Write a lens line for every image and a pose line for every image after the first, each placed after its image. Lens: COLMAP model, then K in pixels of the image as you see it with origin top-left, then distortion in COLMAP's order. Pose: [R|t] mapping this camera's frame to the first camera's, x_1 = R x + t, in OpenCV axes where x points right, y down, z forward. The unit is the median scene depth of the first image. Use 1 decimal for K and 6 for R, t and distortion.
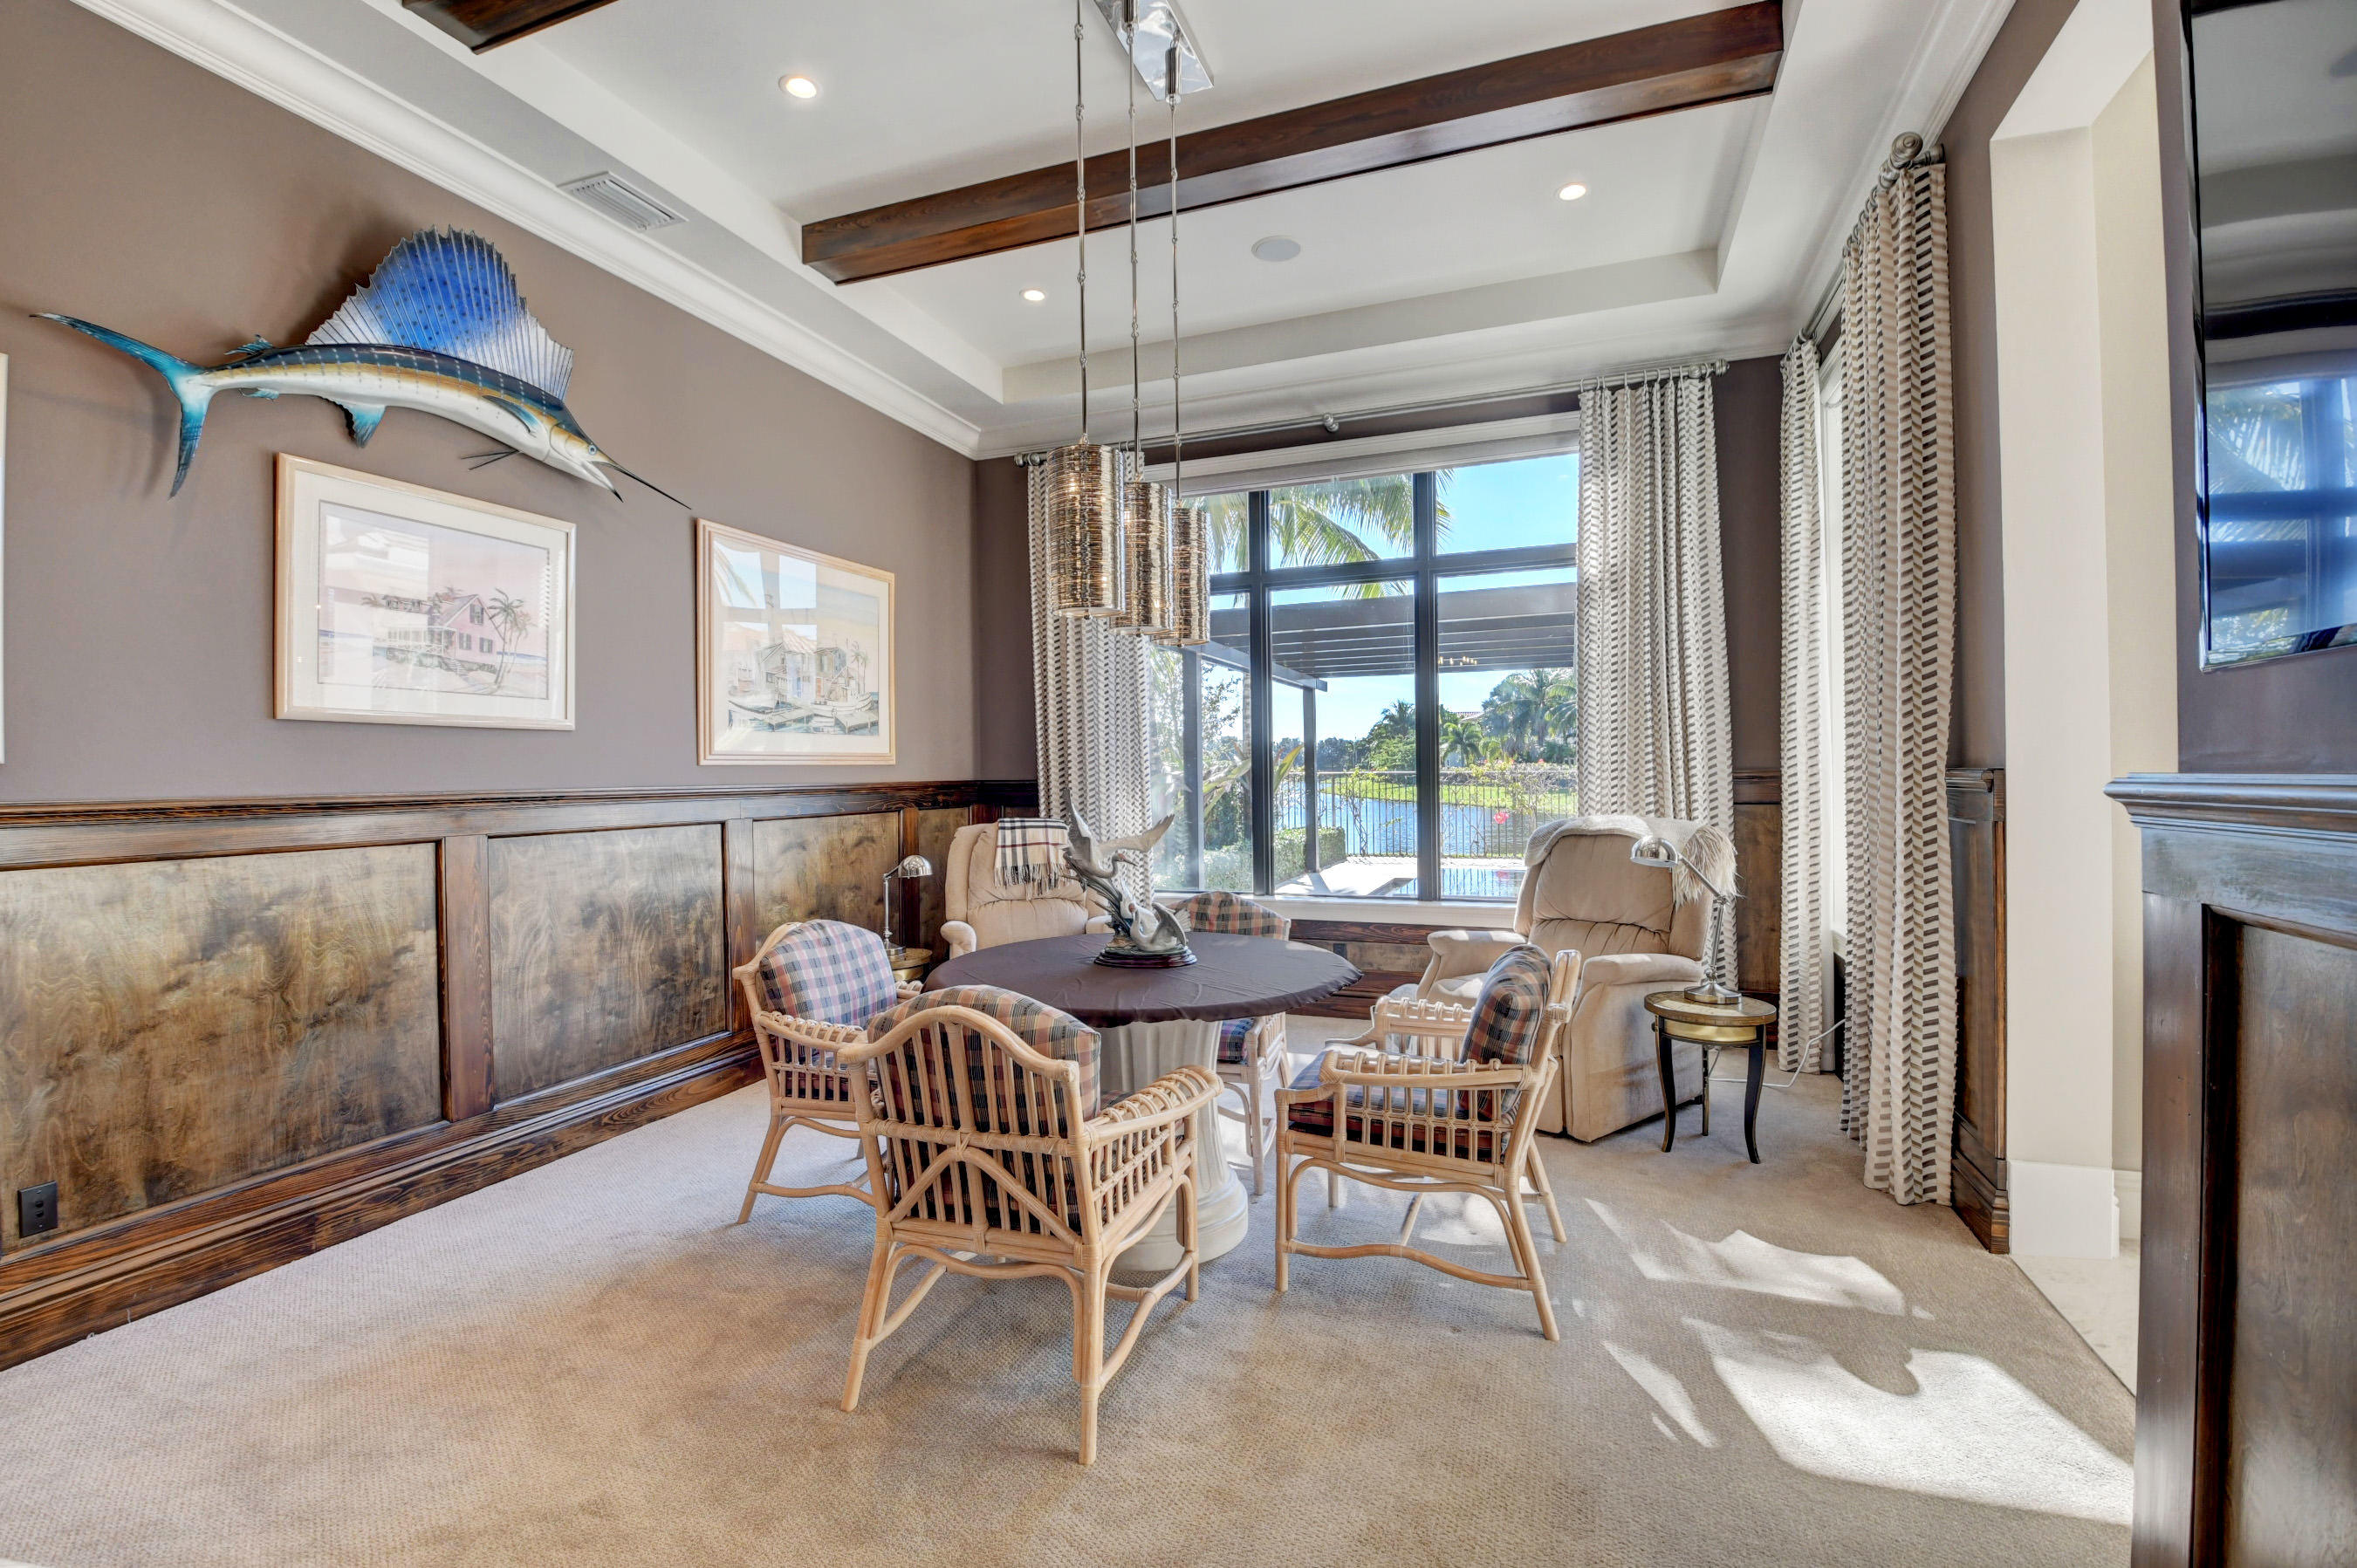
lens RADIAL K [[1044.8, 0, 1178.5], [0, 1044.8, 784.0], [0, 0, 1]] dist [0.001058, -0.017990]
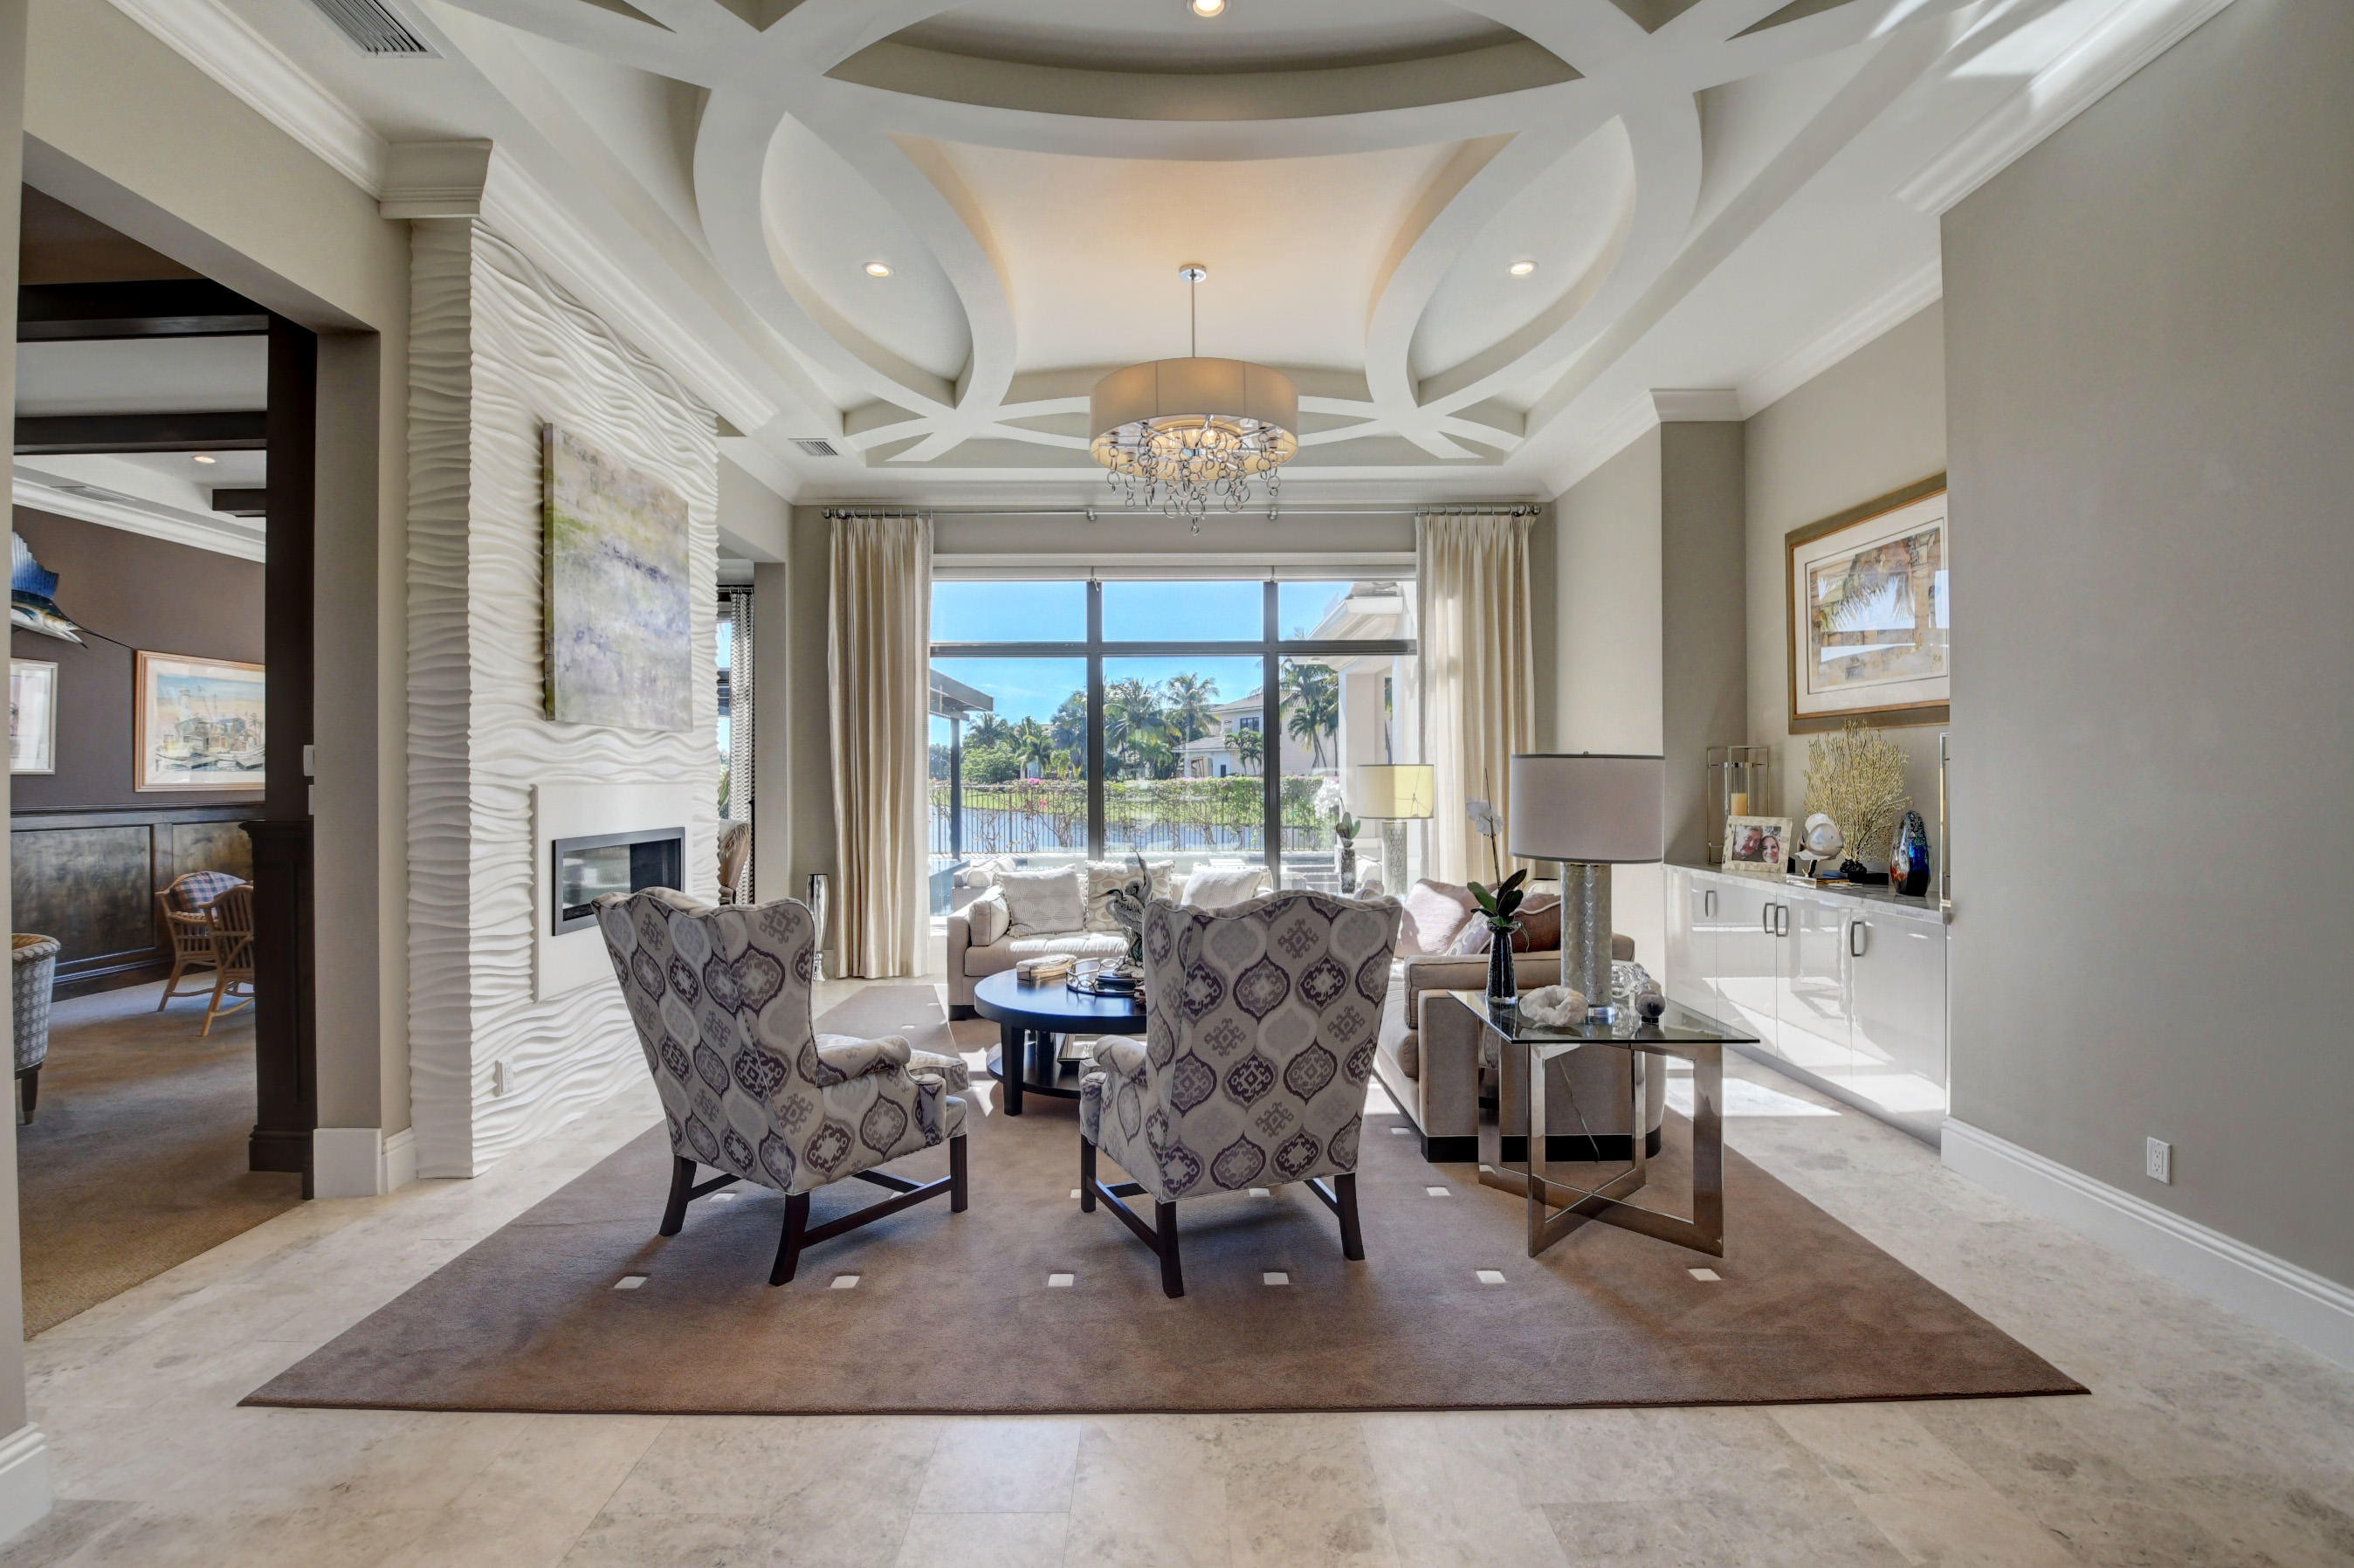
lens RADIAL K [[1043.4, 0, 1177.0], [0, 1043.4, 784.0], [0, 0, 1]] dist [0.001058, -0.017990]
pose [[0.932376, 0.006569, 0.361431, 0.539666], [-0.003816, 0.999958, -0.008332, -0.023664], [-0.361471, 0.006390, 0.932361, -1.211190]]
